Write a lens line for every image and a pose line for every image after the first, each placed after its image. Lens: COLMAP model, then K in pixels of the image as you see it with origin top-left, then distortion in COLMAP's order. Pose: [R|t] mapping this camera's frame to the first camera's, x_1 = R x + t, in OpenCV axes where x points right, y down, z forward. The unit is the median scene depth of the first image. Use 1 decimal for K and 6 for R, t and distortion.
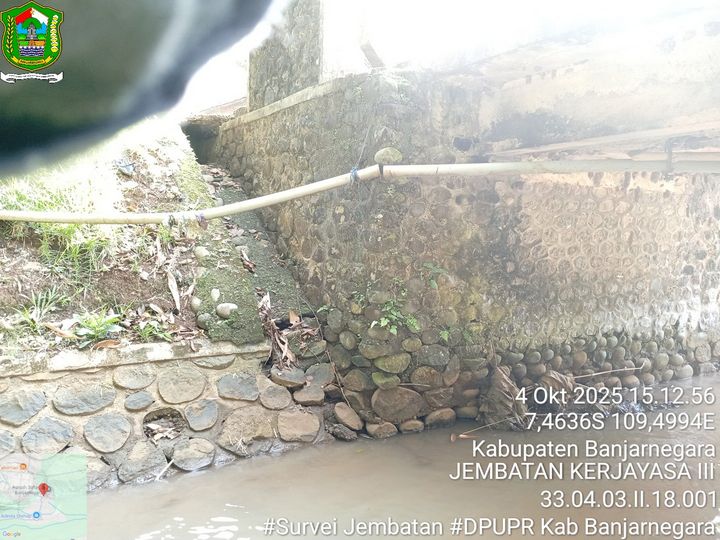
lens RADIAL K [[550.6, 0, 355.9], [0, 550.6, 272.8], [0, 0, 1]] dist [0.094400, -0.198129]
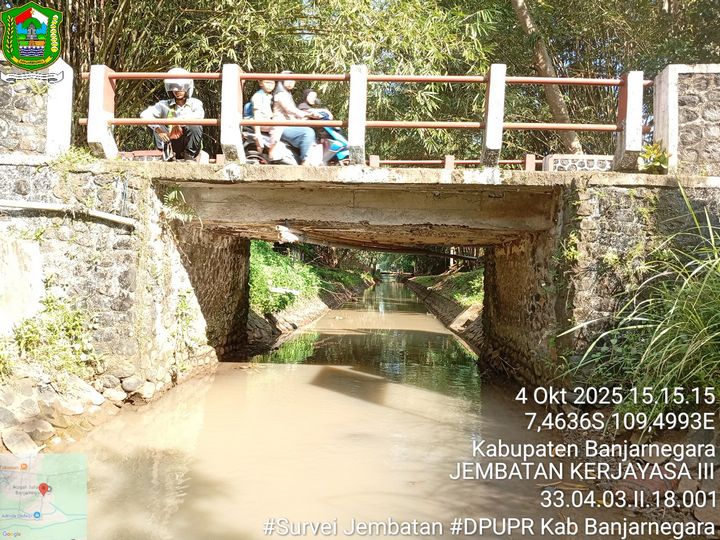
lens RADIAL K [[550.6, 0, 358.6], [0, 550.6, 271.9], [0, 0, 1]] dist [0.094400, -0.198129]
pose [[-0.525270, -0.040779, -0.849958, 2.432804], [-0.119971, 0.992423, 0.026527, -0.095154], [0.842436, 0.115904, -0.526182, 1.686795]]
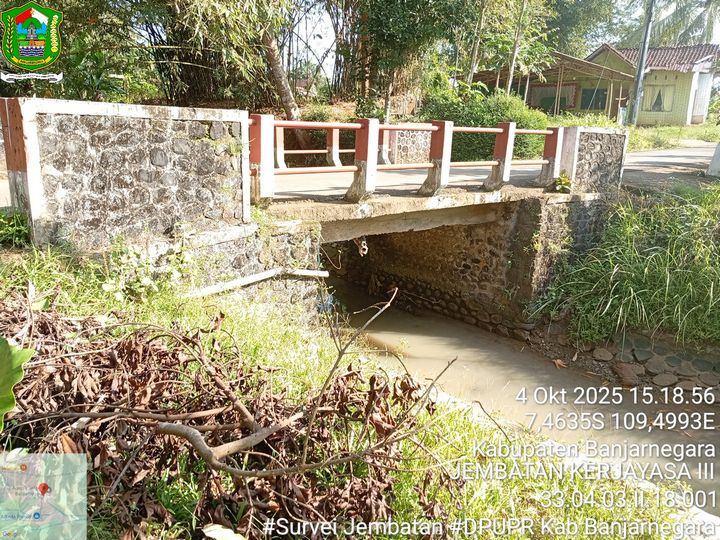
lens RADIAL K [[550.6, 0, 359.5], [0, 550.6, 268.1], [0, 0, 1]] dist [0.094400, -0.198129]
pose [[0.207998, 0.220113, -0.953041, 2.998840], [-0.113710, 0.973186, 0.199949, -0.435571], [0.971497, 0.066781, 0.227450, 0.251586]]
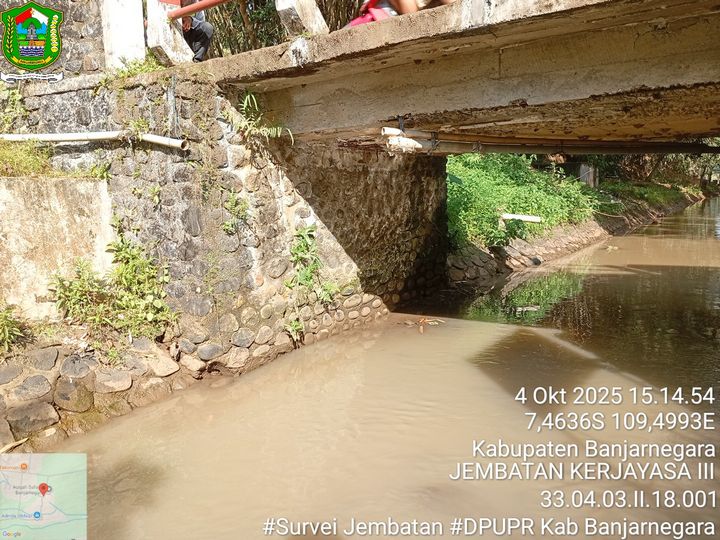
lens RADIAL K [[550.6, 0, 356.6], [0, 550.6, 270.1], [0, 0, 1]] dist [0.094400, -0.198129]
pose [[-0.889062, 0.064533, -0.453216, 1.767627], [-0.031588, 0.979007, 0.201365, -0.102915], [0.456696, 0.193342, -0.868359, 1.577048]]
